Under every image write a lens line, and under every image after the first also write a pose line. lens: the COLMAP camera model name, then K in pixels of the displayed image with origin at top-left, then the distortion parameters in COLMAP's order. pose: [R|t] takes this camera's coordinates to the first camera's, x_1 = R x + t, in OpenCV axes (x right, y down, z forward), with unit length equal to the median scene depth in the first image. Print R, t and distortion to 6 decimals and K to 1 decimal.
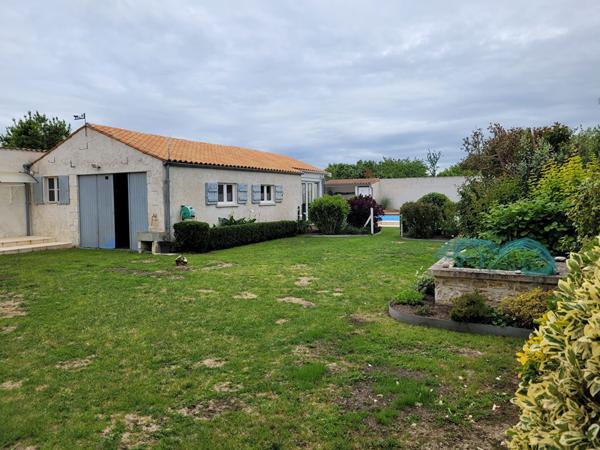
lens RADIAL K [[456.1, 0, 301.0], [0, 456.1, 223.8], [0, 0, 1]] dist [0.054581, -0.033419]
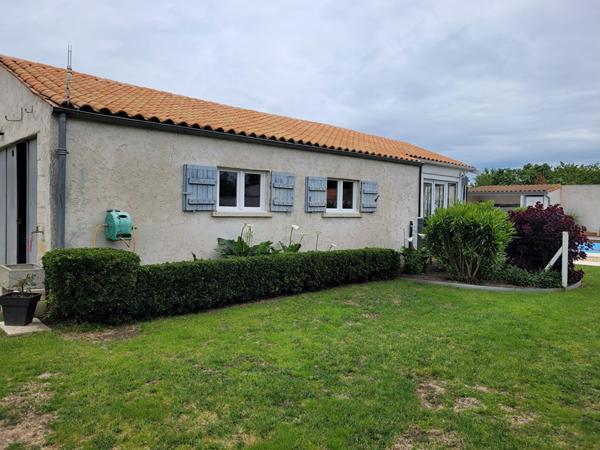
lens RADIAL K [[456.1, 0, 296.7], [0, 456.1, 226.1], [0, 0, 1]] dist [0.054581, -0.033419]
pose [[0.946358, 0.043928, -0.320121, 0.049366], [-0.050403, 0.998657, -0.011967, -0.022216], [0.319165, 0.027460, 0.947301, 0.498630]]
